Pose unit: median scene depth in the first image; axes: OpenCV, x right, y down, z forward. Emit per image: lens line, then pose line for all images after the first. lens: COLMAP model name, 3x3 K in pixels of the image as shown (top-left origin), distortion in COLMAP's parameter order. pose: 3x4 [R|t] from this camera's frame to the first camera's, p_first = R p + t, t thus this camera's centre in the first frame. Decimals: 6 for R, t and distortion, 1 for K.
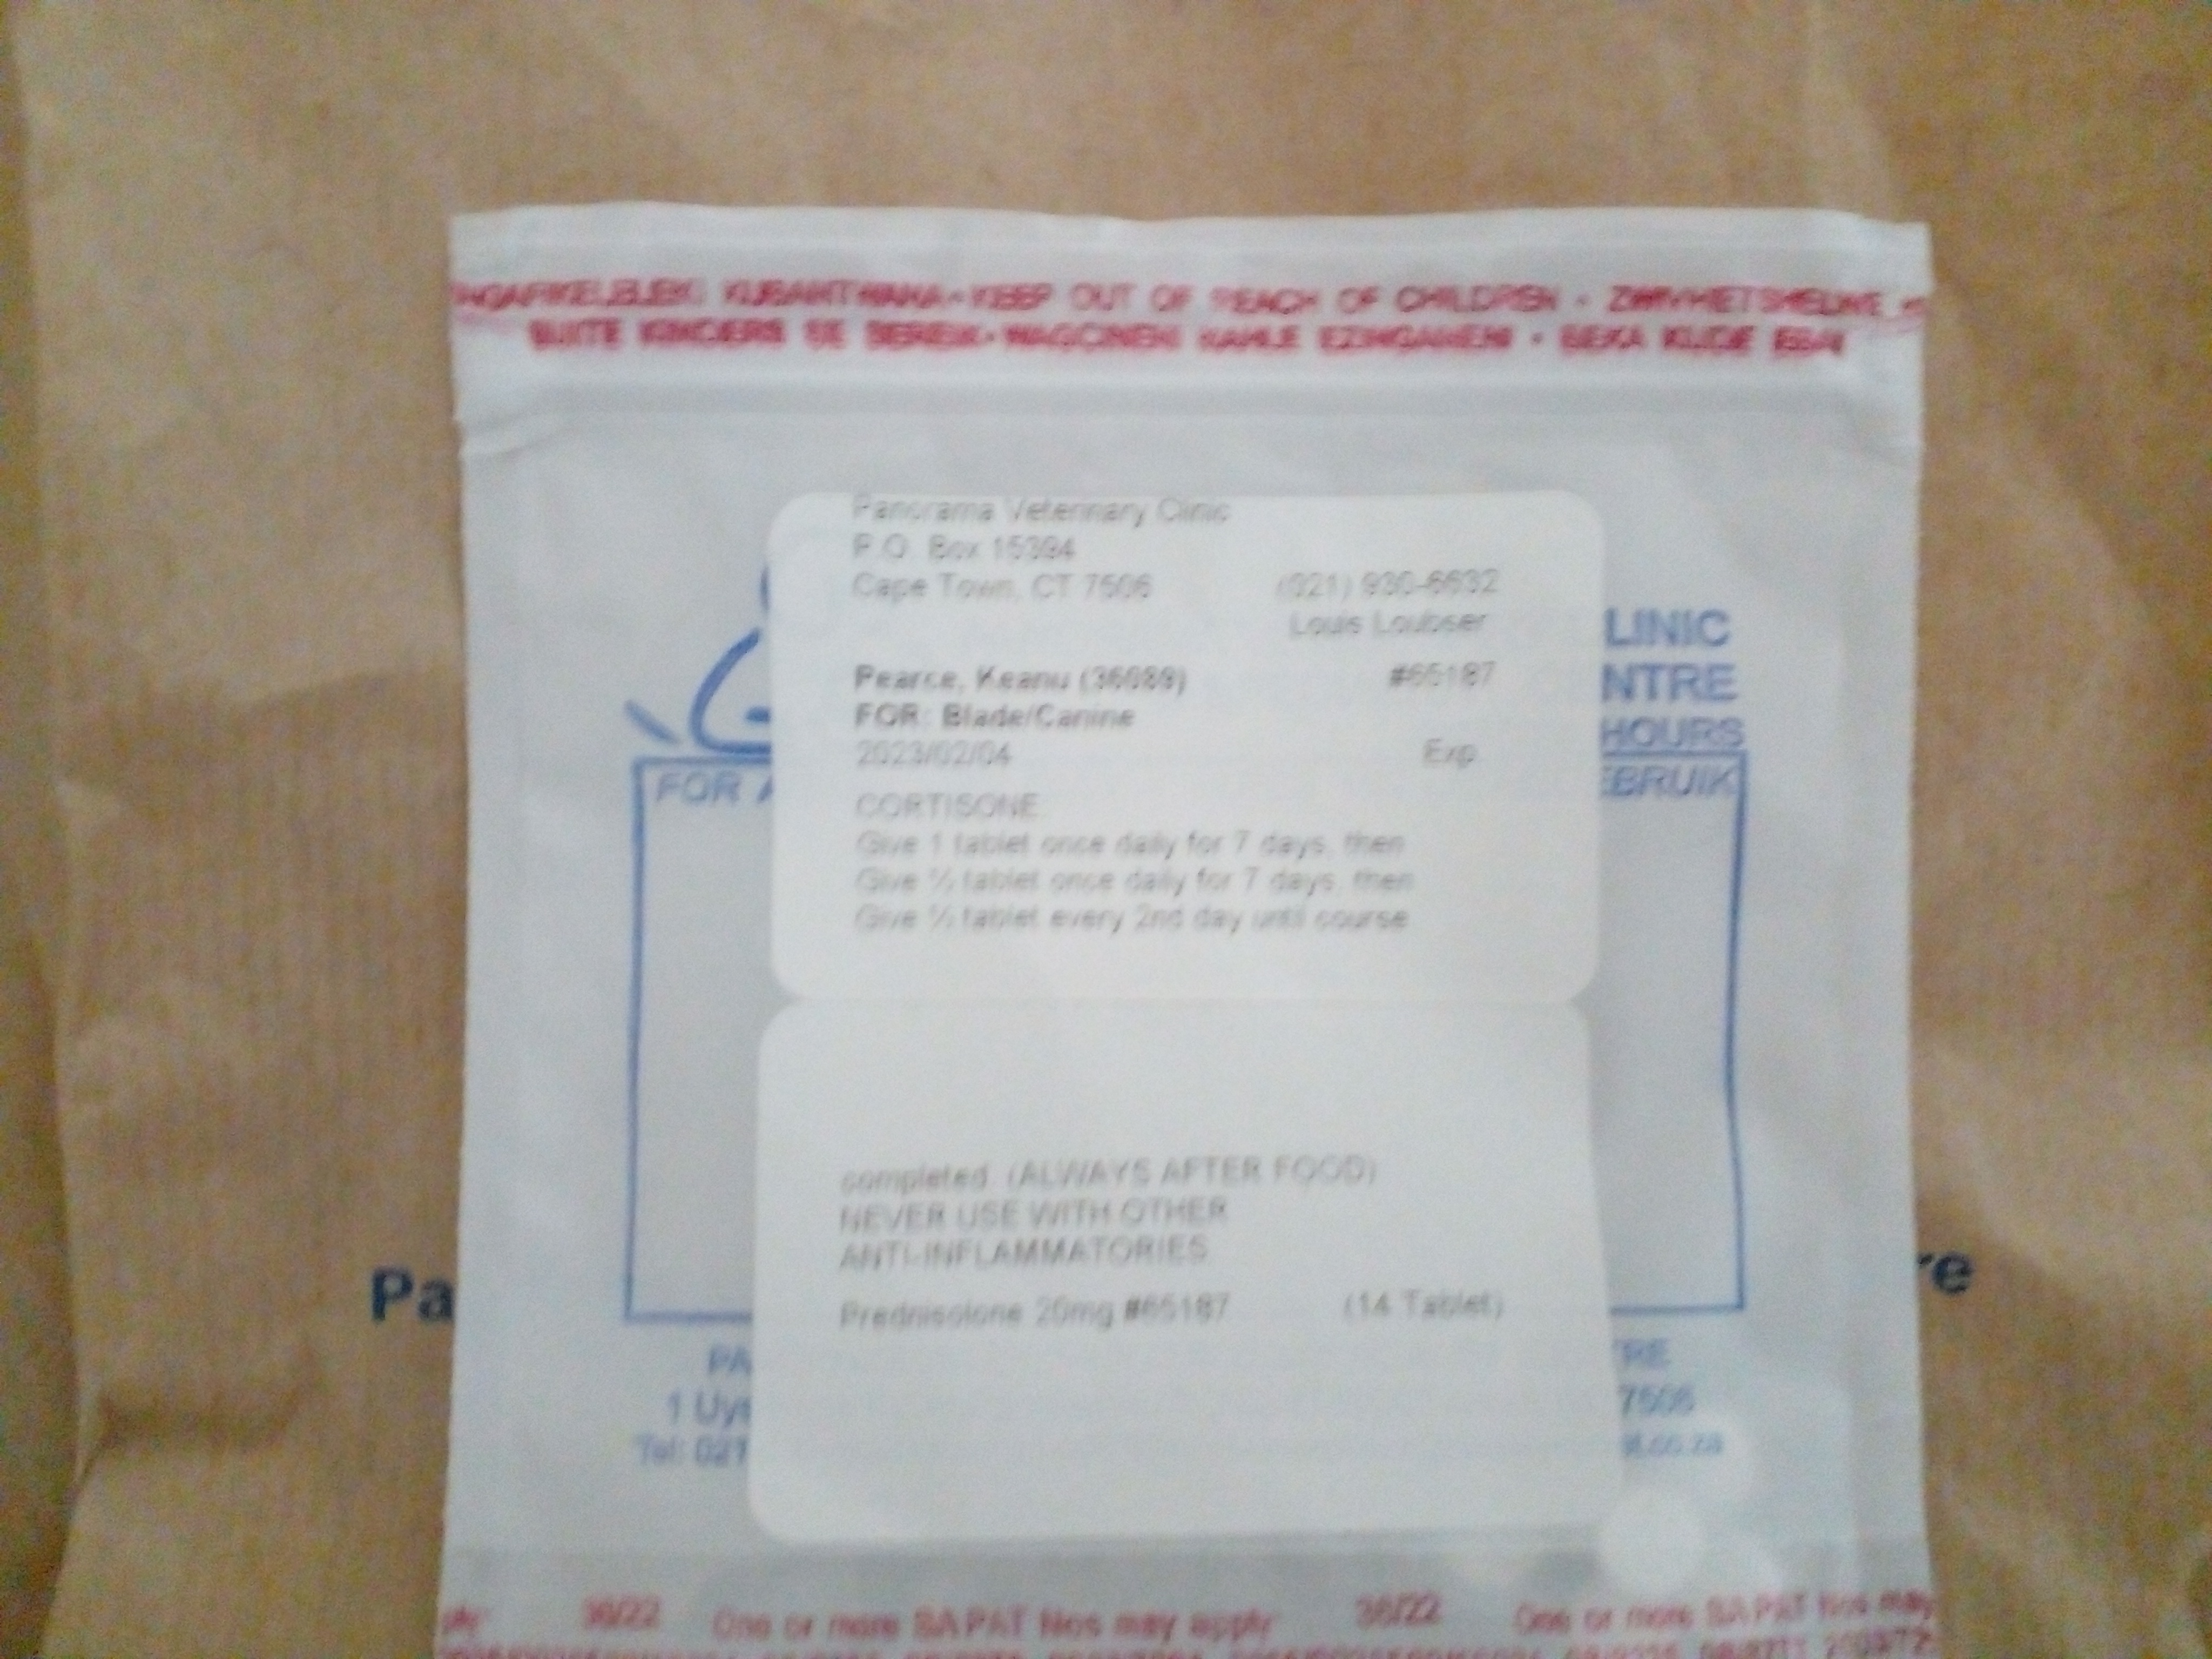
lens RADIAL K [[1732.5, 0, 1016.5], [0, 1732.5, 834.4], [0, 0, 1]] dist [0.081459, -0.233736]
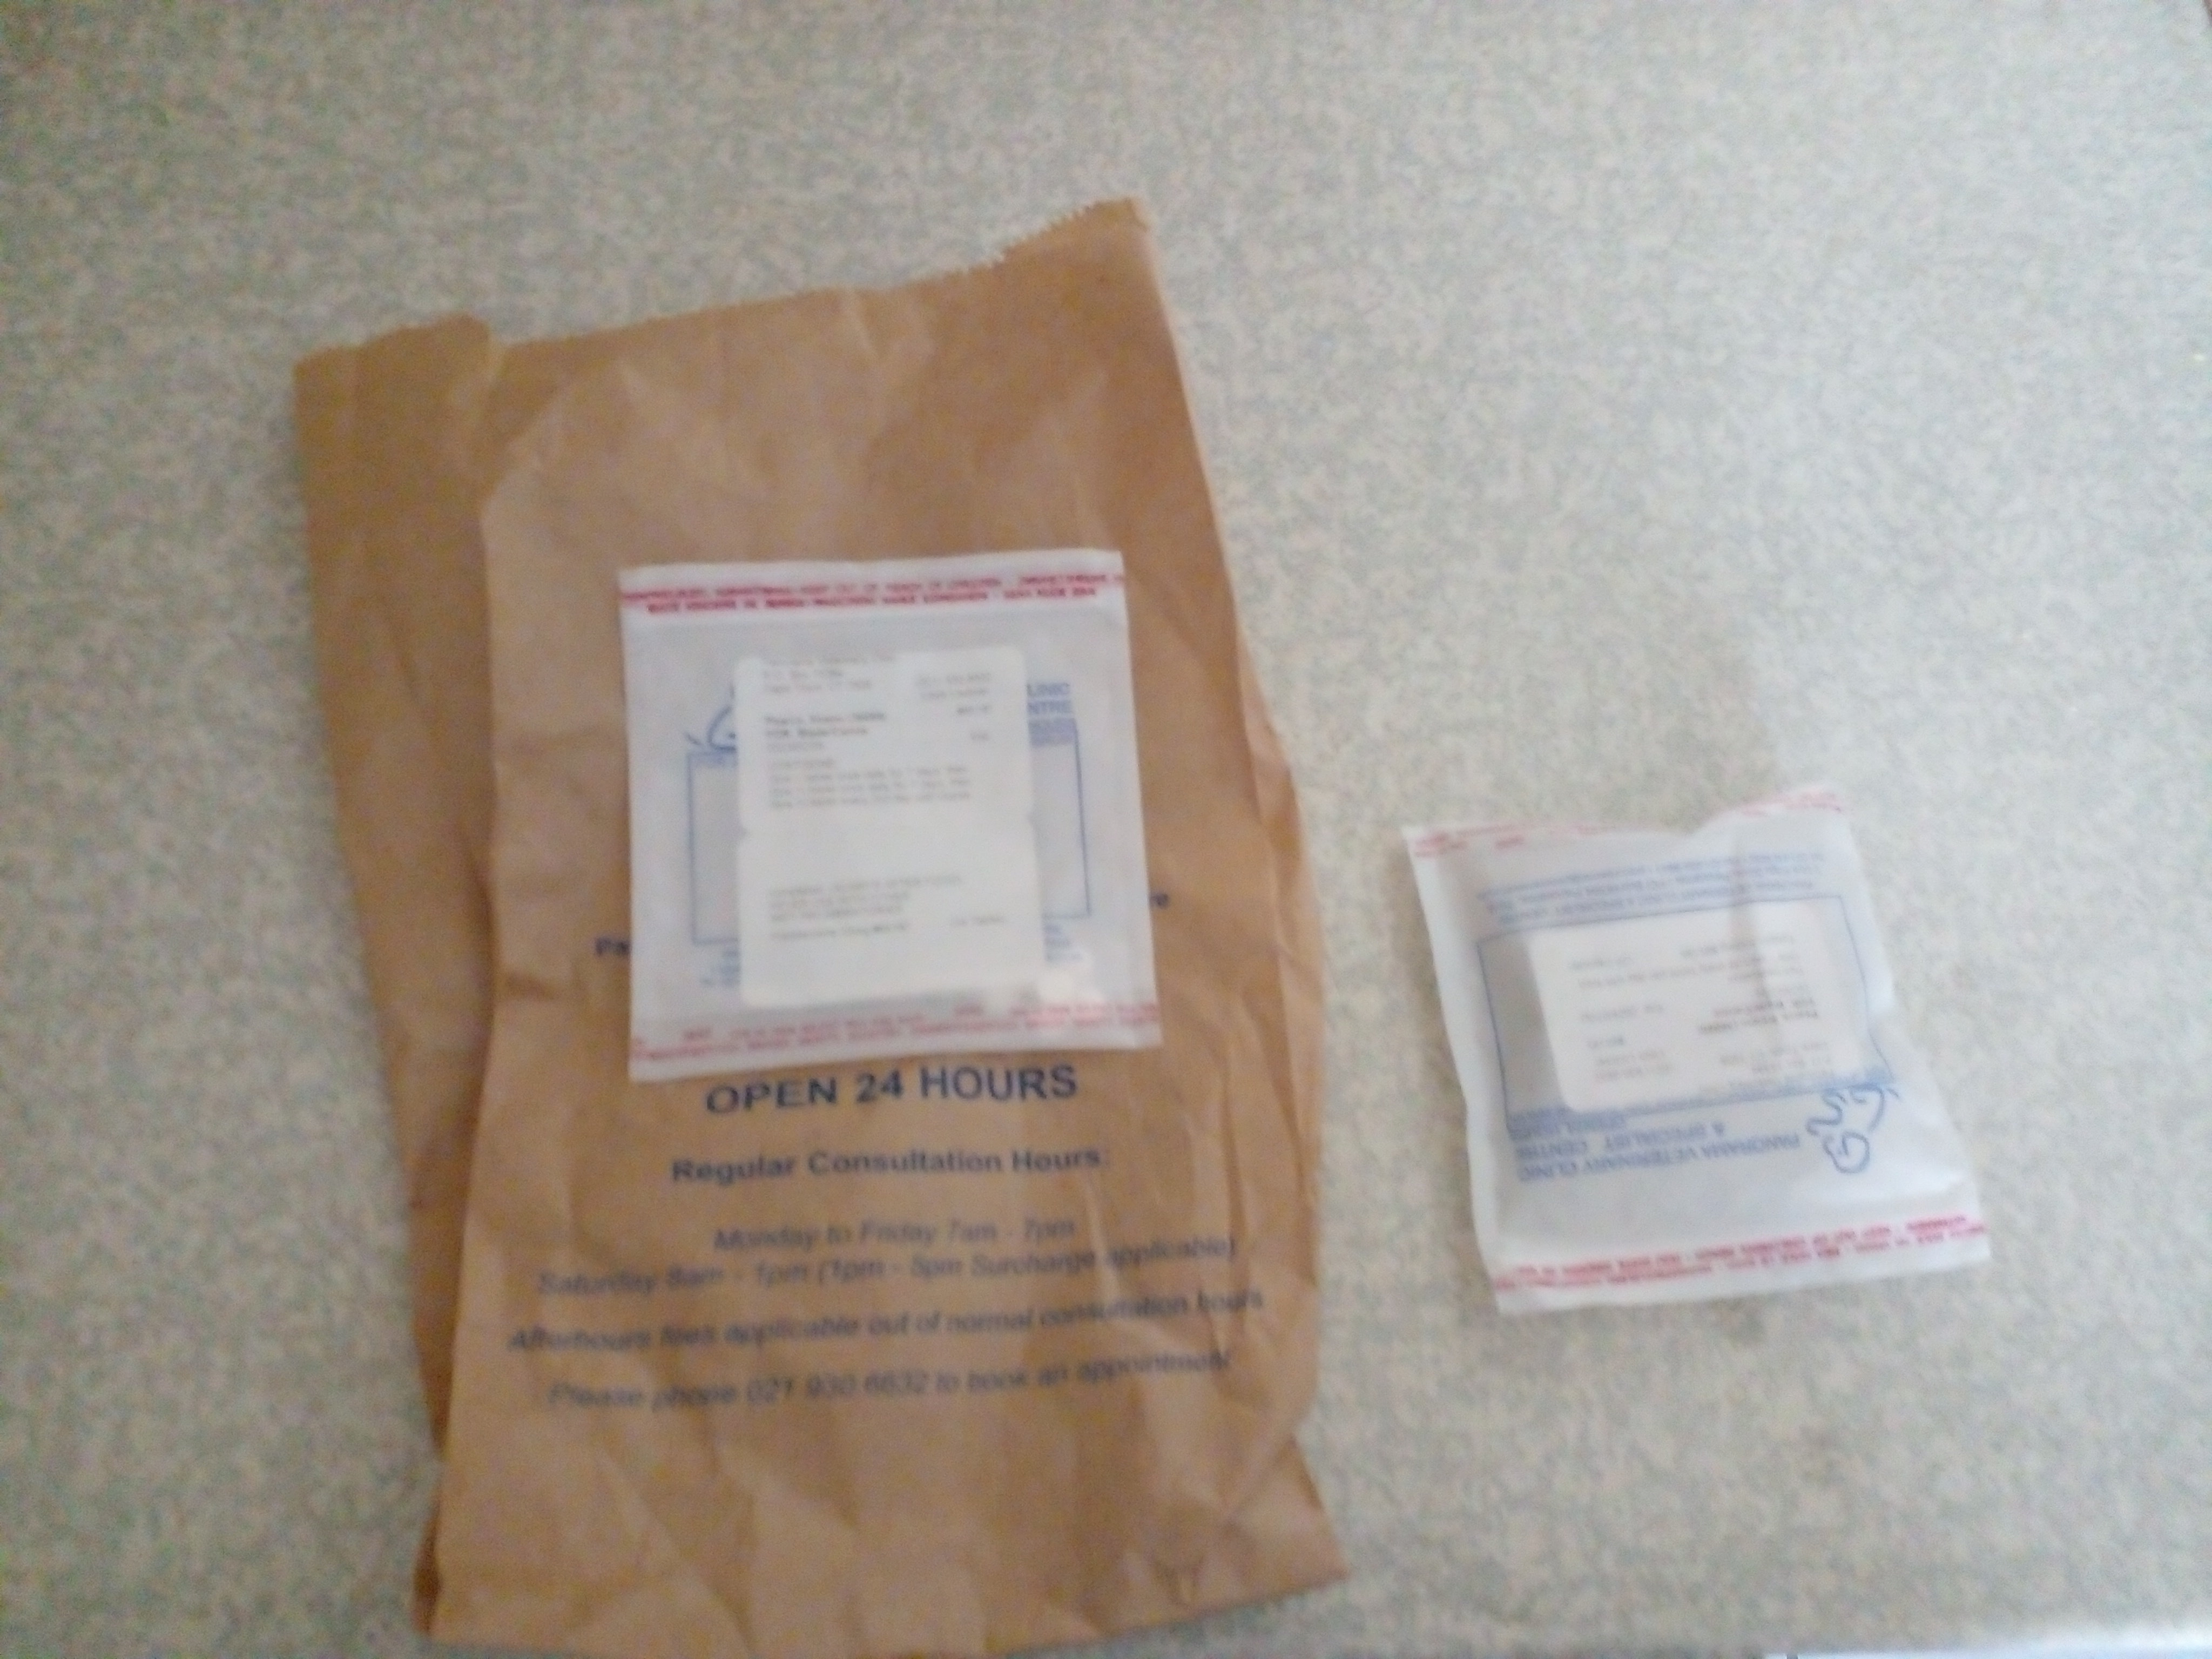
lens RADIAL K [[1765.6, 0, 1106.0], [0, 1765.6, 829.5], [0, 0, 1]] dist [0.100451, -0.254985]
pose [[0.993131, -0.058633, 0.101253, 0.154925], [0.075166, 0.982904, -0.168080, 0.616218], [-0.089667, 0.174536, 0.980560, -1.864280]]
